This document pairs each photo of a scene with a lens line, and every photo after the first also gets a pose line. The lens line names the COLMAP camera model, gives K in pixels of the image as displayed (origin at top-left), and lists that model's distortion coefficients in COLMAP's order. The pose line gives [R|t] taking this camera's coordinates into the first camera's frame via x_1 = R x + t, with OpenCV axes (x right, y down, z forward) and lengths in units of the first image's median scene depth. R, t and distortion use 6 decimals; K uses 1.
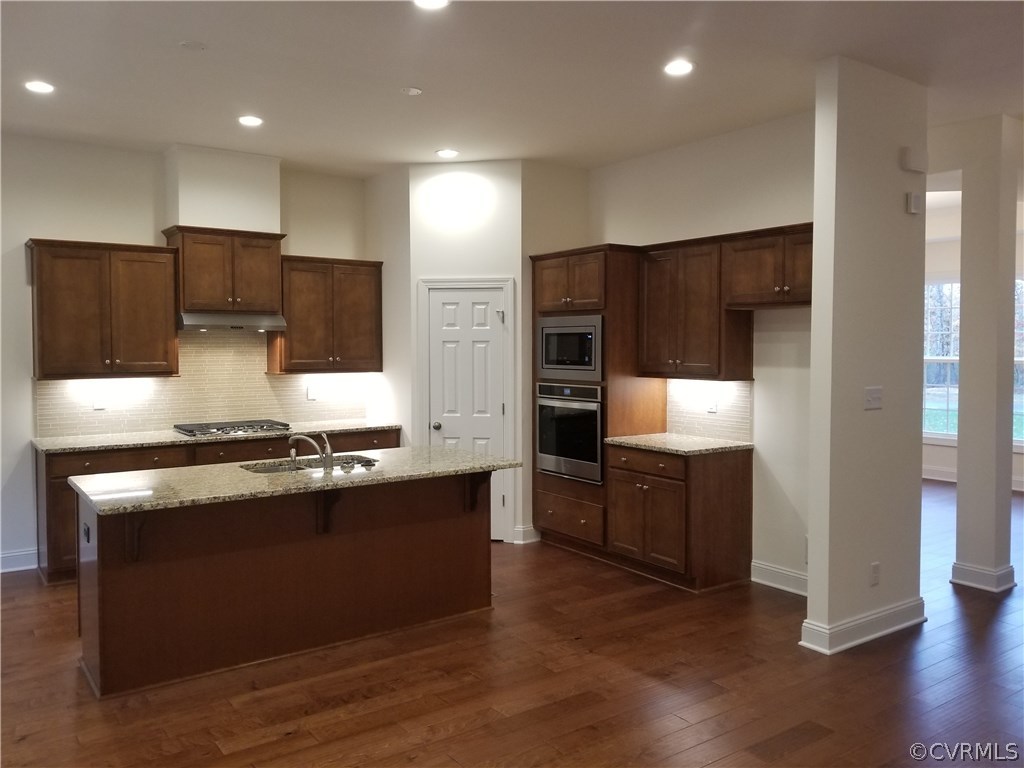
lens RADIAL K [[799.8, 0, 509.2], [0, 799.8, 381.0], [0, 0, 1]] dist [-0.005309, -0.022521]
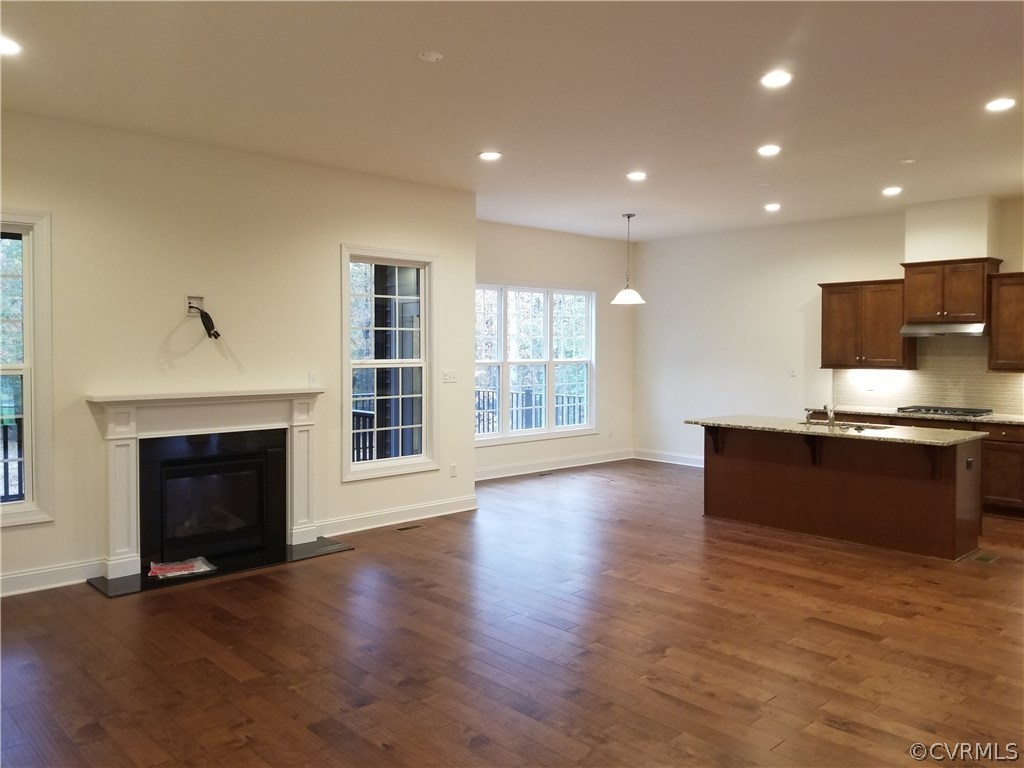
lens RADIAL K [[799.8, 0, 510.0], [0, 799.8, 383.2], [0, 0, 1]] dist [-0.005309, -0.022521]
pose [[0.131483, 0.038663, -0.990564, 0.932349], [-0.049769, 0.998236, 0.032356, 0.006811], [0.990068, 0.045045, 0.133175, 0.136409]]
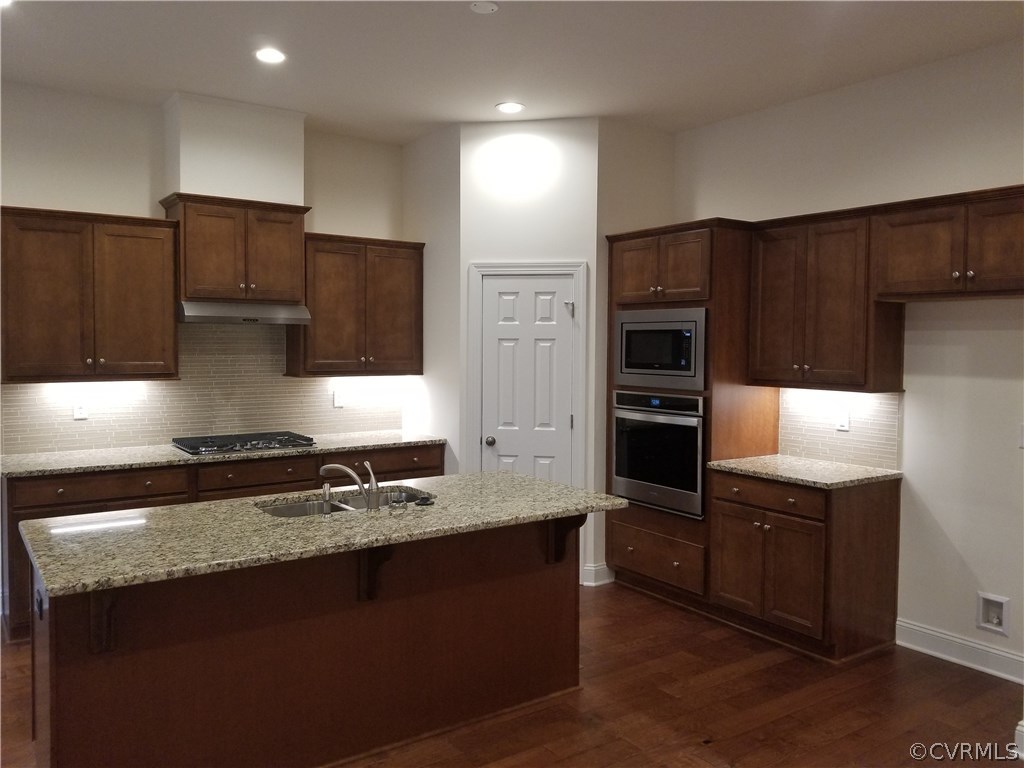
lens RADIAL K [[799.8, 0, 511.9], [0, 799.8, 378.9], [0, 0, 1]] dist [-0.005309, -0.022521]
pose [[0.999930, 0.008359, -0.008332, -0.071886], [-0.008353, 0.999965, 0.000674, -0.010374], [0.008337, -0.000605, 0.999965, 0.202333]]
